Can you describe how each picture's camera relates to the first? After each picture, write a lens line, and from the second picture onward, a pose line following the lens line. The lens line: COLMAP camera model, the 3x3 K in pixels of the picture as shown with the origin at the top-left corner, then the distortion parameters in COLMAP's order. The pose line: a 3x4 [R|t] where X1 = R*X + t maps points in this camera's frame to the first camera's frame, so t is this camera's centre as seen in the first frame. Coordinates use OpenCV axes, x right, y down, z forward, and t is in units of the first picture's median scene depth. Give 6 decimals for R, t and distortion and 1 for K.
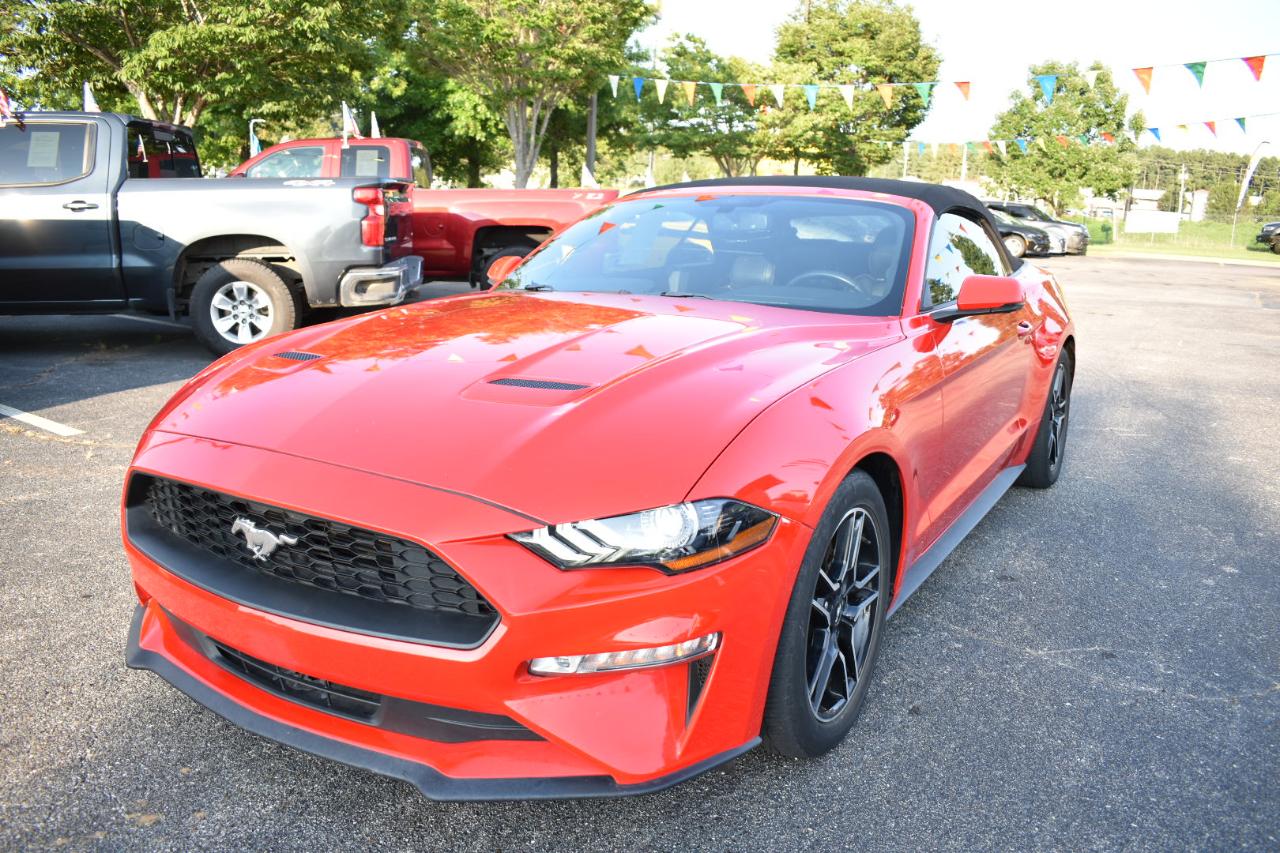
lens RADIAL K [[997.7, 0, 638.2], [0, 997.7, 418.9], [0, 0, 1]] dist [-0.095602, 0.017046]
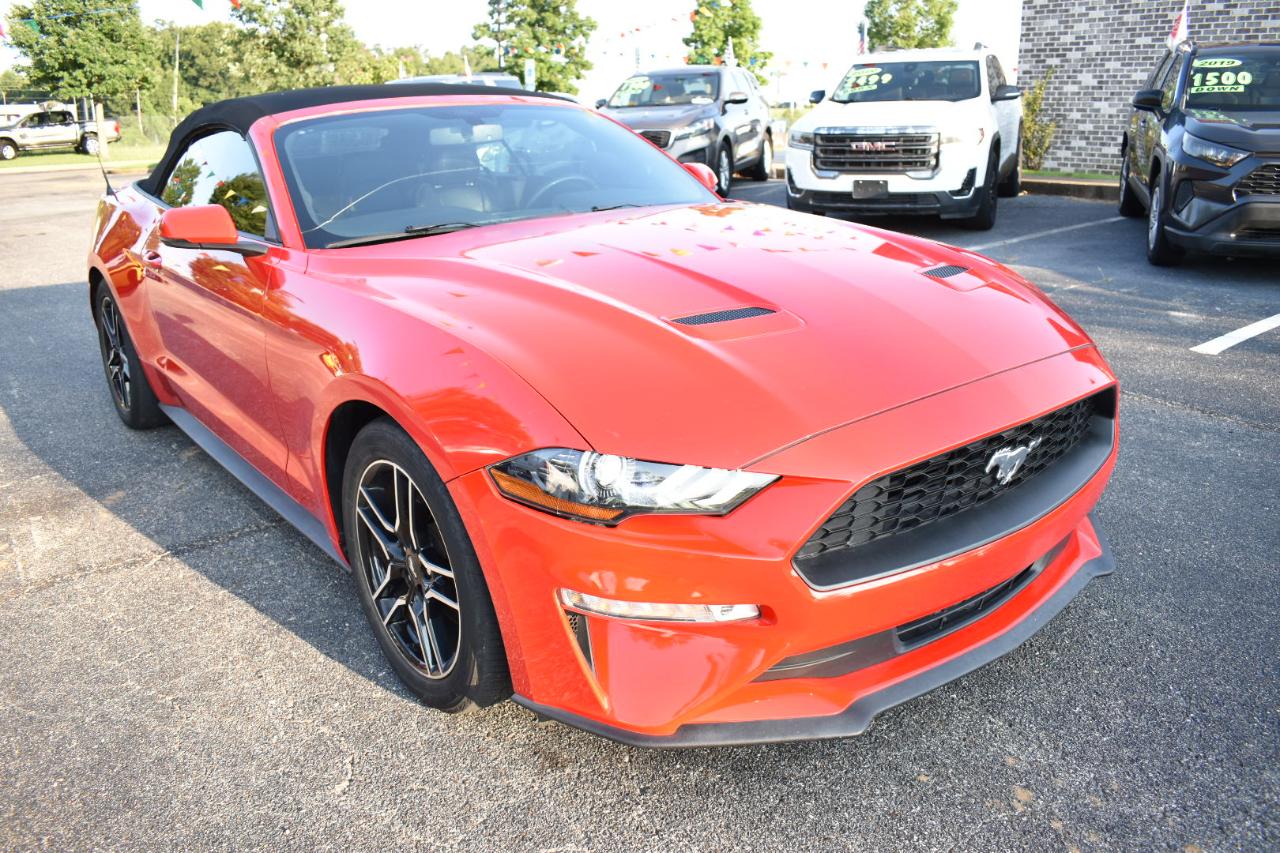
lens RADIAL K [[997.7, 0, 640.2], [0, 997.7, 415.2], [0, 0, 1]] dist [-0.095602, 0.017046]
pose [[0.336420, -0.301568, 0.892120, -0.099090], [0.218886, 0.946434, 0.237385, -0.017272], [-0.915921, 0.115412, 0.384408, 0.067746]]
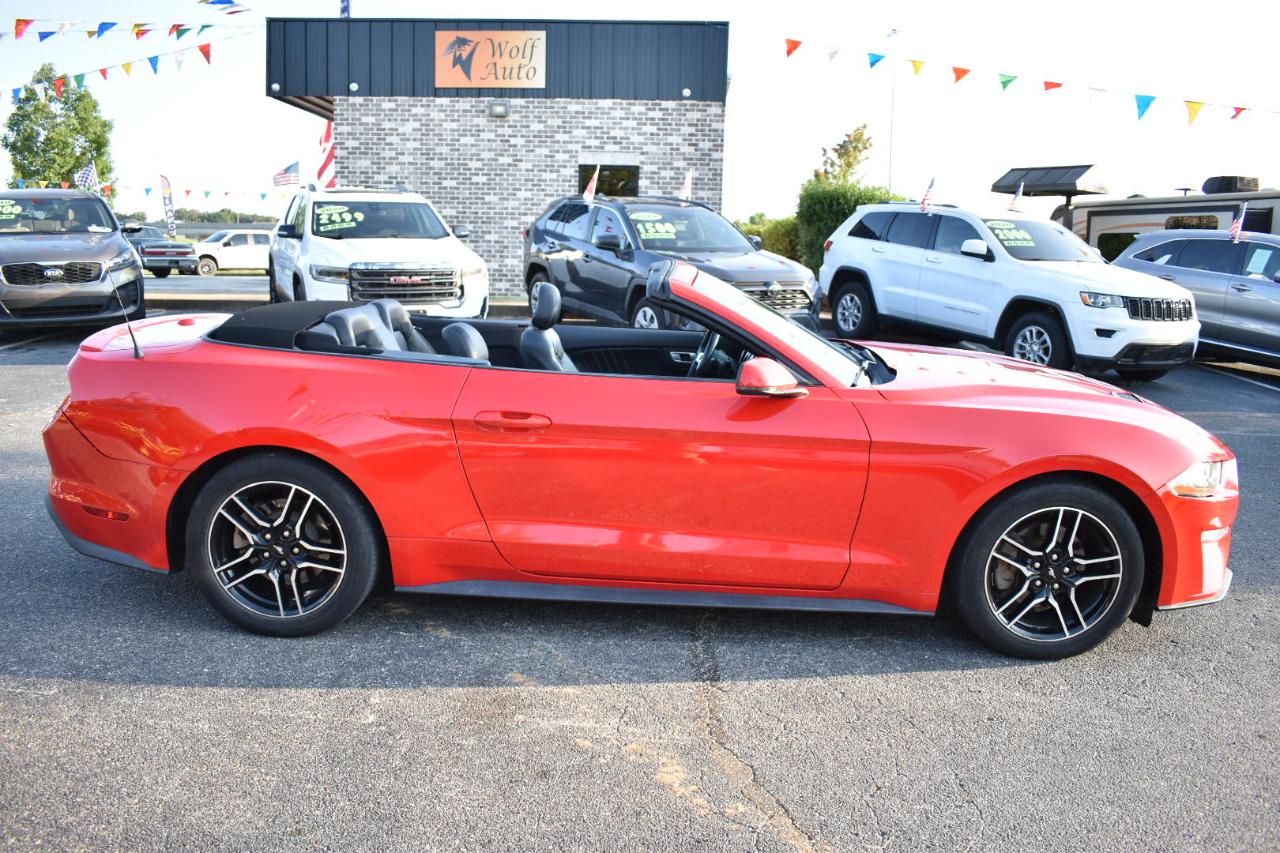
lens RADIAL K [[997.7, 0, 632.2], [0, 997.7, 418.7], [0, 0, 1]] dist [-0.095602, 0.017046]
pose [[-0.496309, -0.191405, 0.846783, -0.114387], [0.143029, 0.944036, 0.297219, -0.054865], [-0.856283, 0.268627, -0.441157, 0.213578]]
